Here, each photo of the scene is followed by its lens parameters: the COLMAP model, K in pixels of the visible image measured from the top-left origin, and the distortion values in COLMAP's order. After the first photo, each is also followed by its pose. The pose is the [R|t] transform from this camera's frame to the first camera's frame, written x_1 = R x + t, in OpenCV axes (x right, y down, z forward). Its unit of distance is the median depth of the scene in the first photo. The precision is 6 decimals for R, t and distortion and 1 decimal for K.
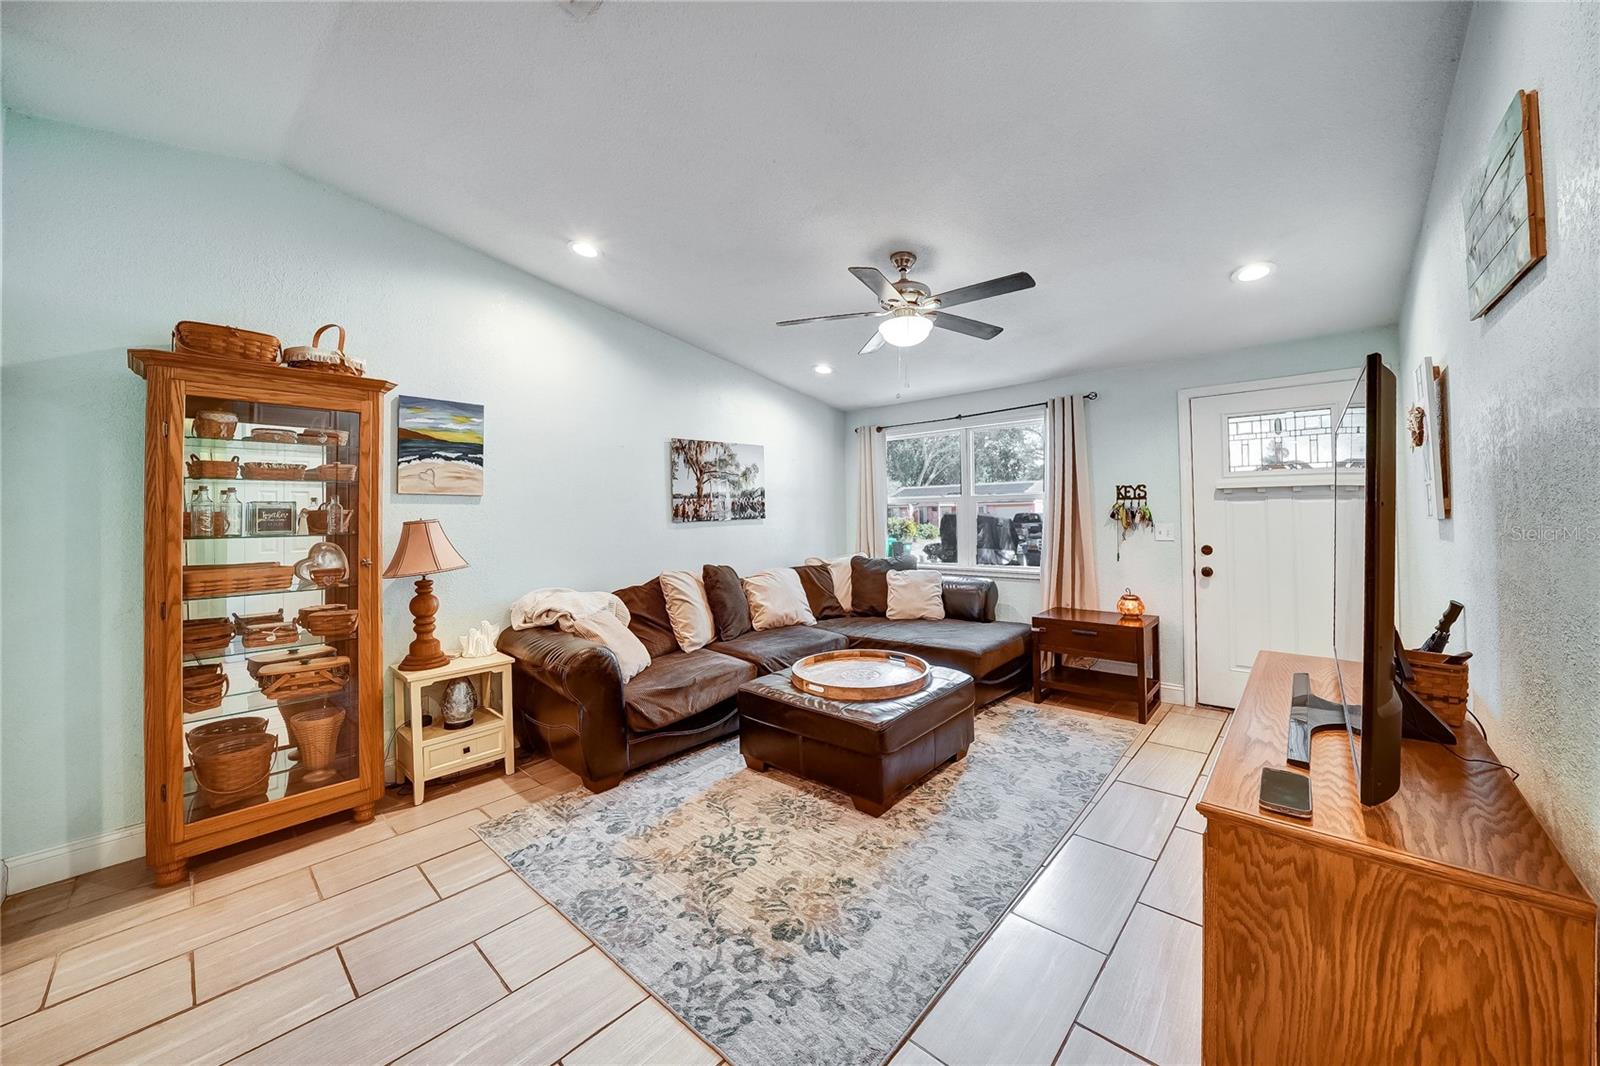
lens RADIAL K [[570.7, 0, 791.4], [0, 570.7, 507.4], [0, 0, 1]] dist [-0.021550, 0.000640]
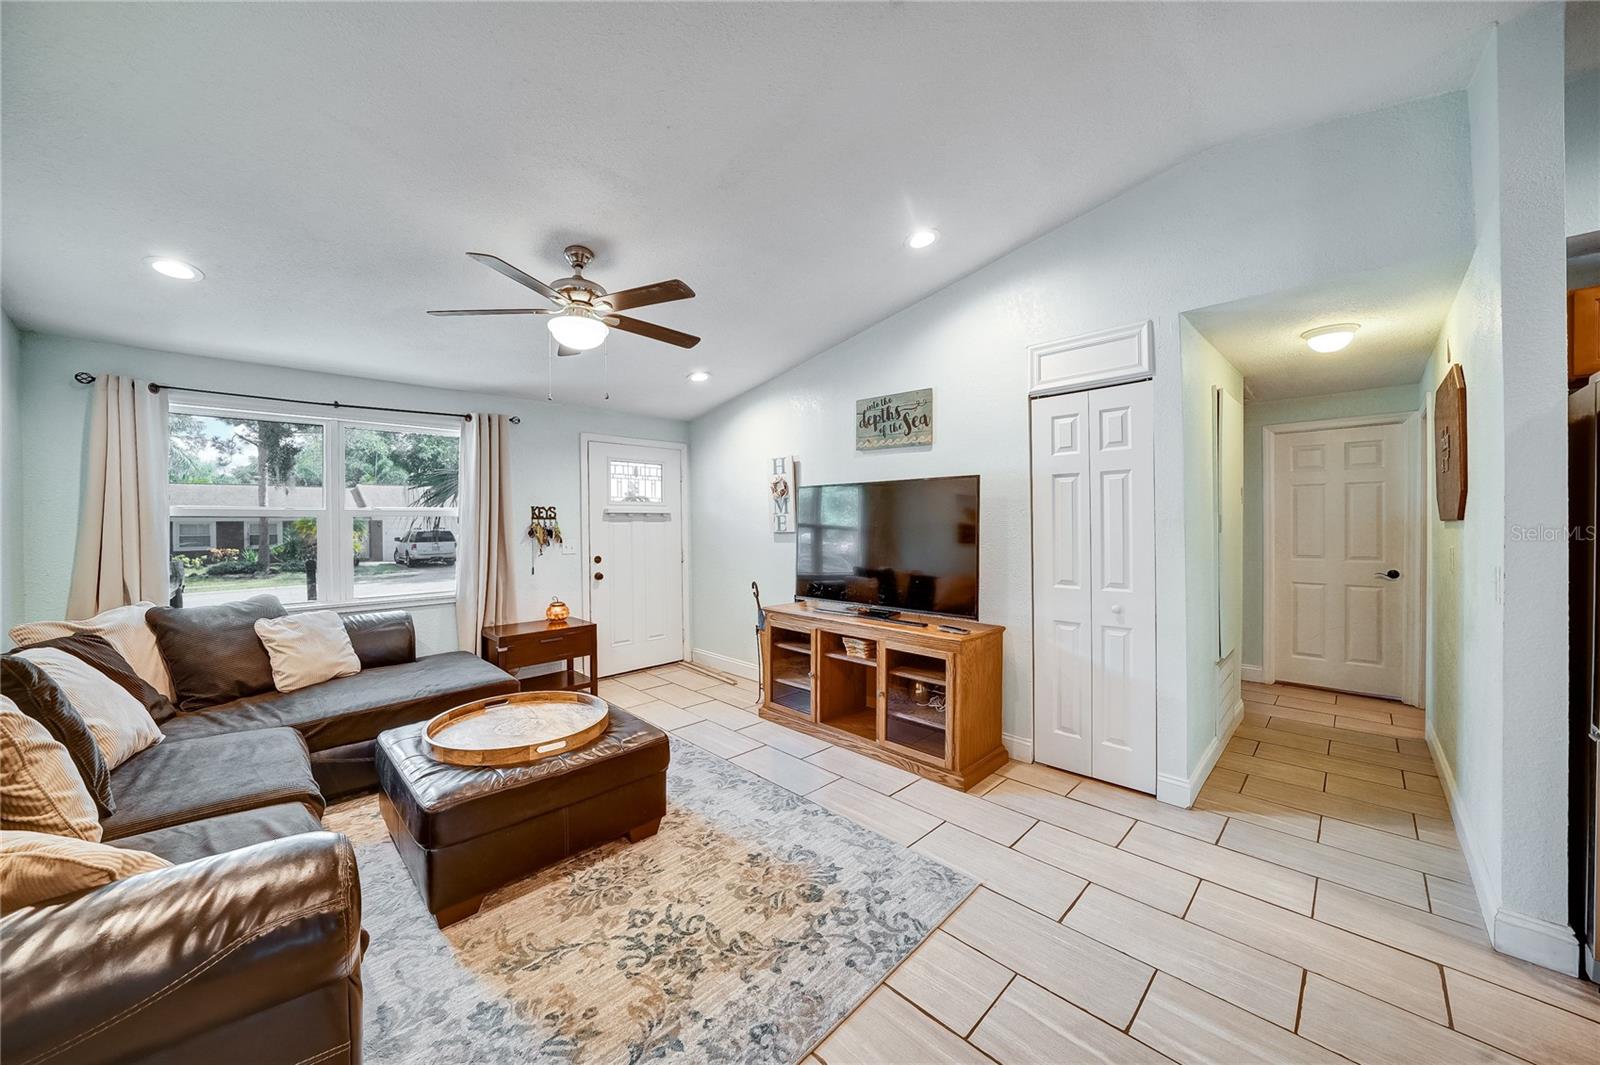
lens RADIAL K [[570.7, 0, 798.6], [0, 570.7, 529.5], [0, 0, 1]] dist [-0.021550, 0.000640]
pose [[0.057006, 0.005839, 0.998357, -0.738220], [-0.002231, 0.999981, -0.005721, 0.017319], [-0.998371, -0.001901, 0.057018, 0.618214]]
